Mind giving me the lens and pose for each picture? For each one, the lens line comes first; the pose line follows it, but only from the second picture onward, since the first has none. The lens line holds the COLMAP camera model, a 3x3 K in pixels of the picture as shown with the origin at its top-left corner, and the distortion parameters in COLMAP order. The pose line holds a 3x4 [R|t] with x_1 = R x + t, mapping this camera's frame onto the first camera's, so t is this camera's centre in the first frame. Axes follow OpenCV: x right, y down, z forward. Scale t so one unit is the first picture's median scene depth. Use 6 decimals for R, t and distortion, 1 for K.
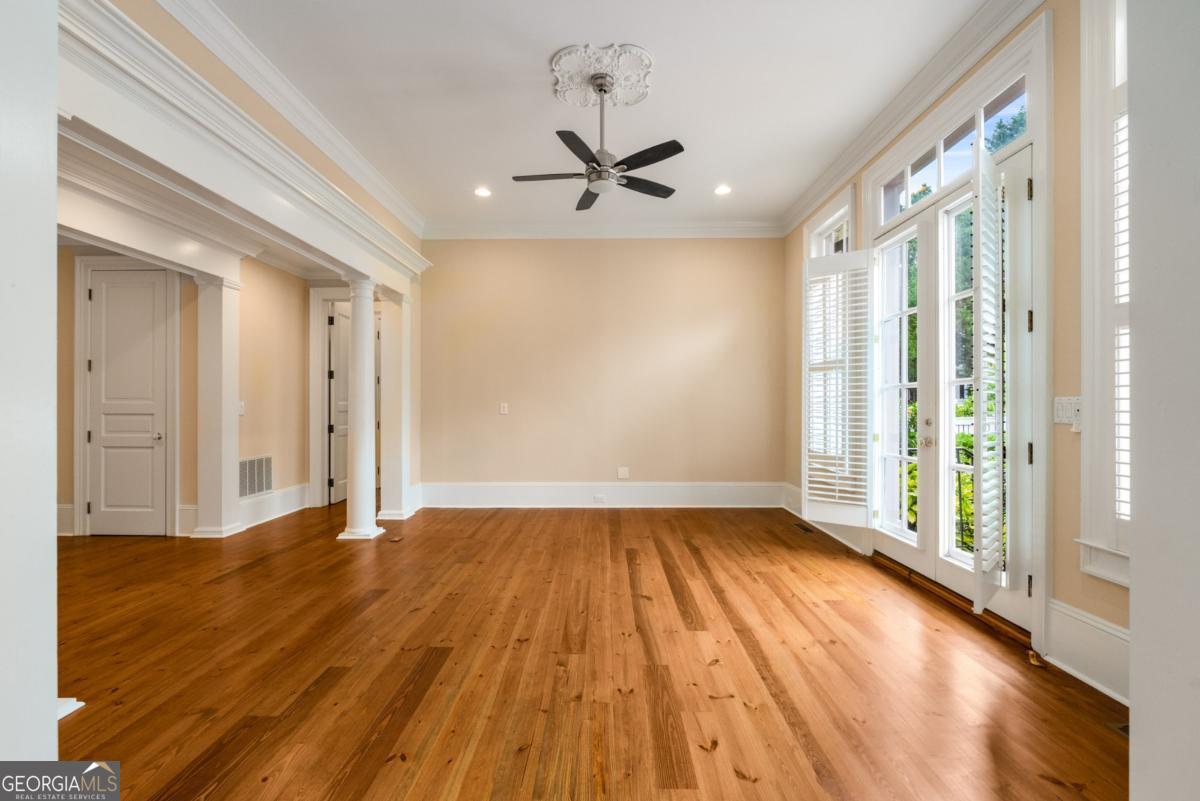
lens RADIAL K [[528.4, 0, 610.5], [0, 528.4, 405.9], [0, 0, 1]] dist [-0.007153, 0.000291]
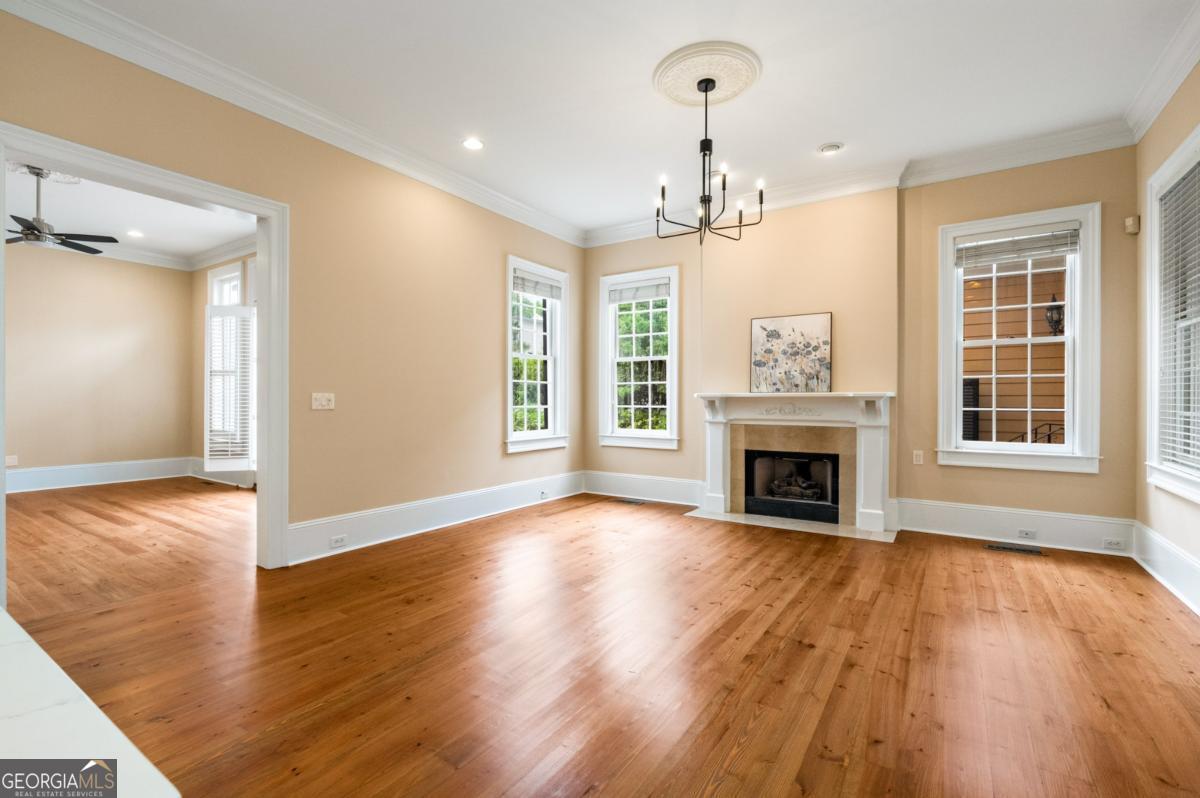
lens RADIAL K [[528.4, 0, 602.4], [0, 528.4, 400.0], [0, 0, 1]] dist [-0.007153, 0.000291]
pose [[0.556461, 0.001820, 0.830872, -0.266299], [-0.005519, 0.999984, 0.001505, -0.005188], [-0.830856, -0.005423, 0.556462, -0.815721]]
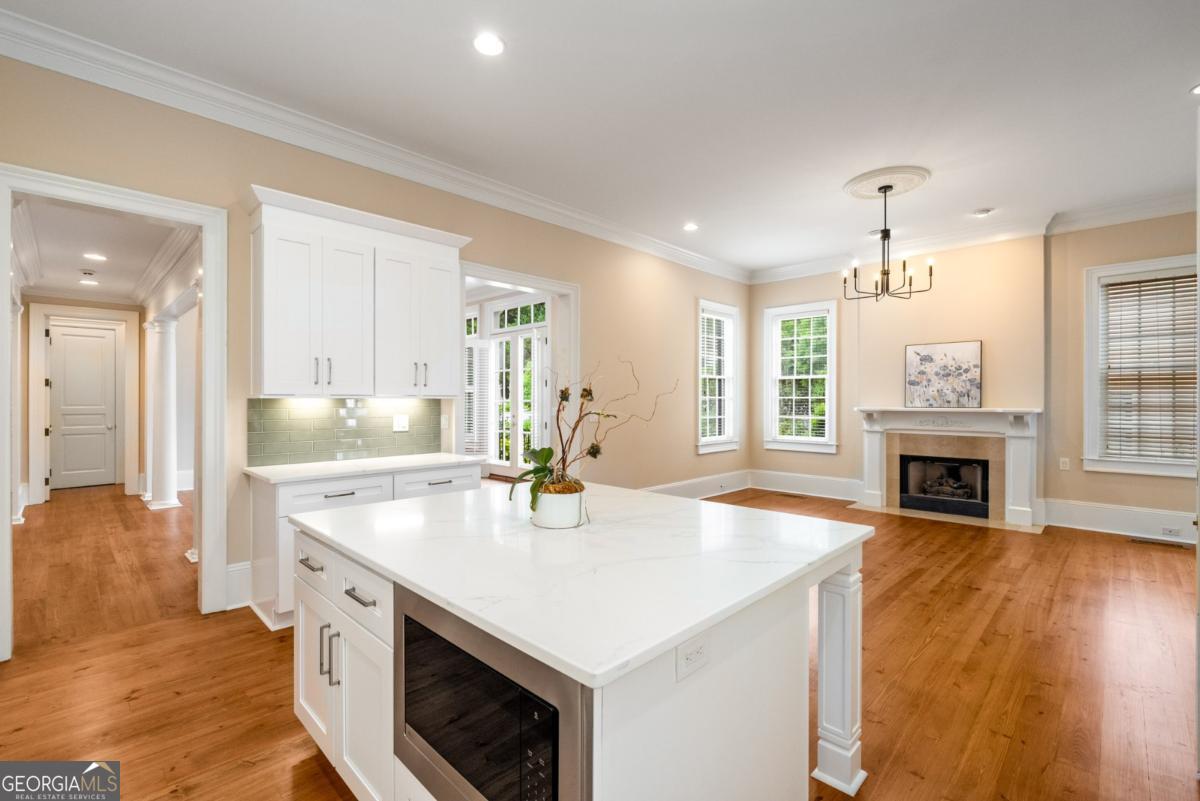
lens RADIAL K [[528.4, 0, 603.1], [0, 528.4, 397.8], [0, 0, 1]] dist [-0.007153, 0.000291]
pose [[0.703099, 0.004809, 0.711075, -0.704727], [-0.005153, 0.999985, -0.001668, -0.042618], [-0.711073, -0.002491, 0.703114, -0.853560]]
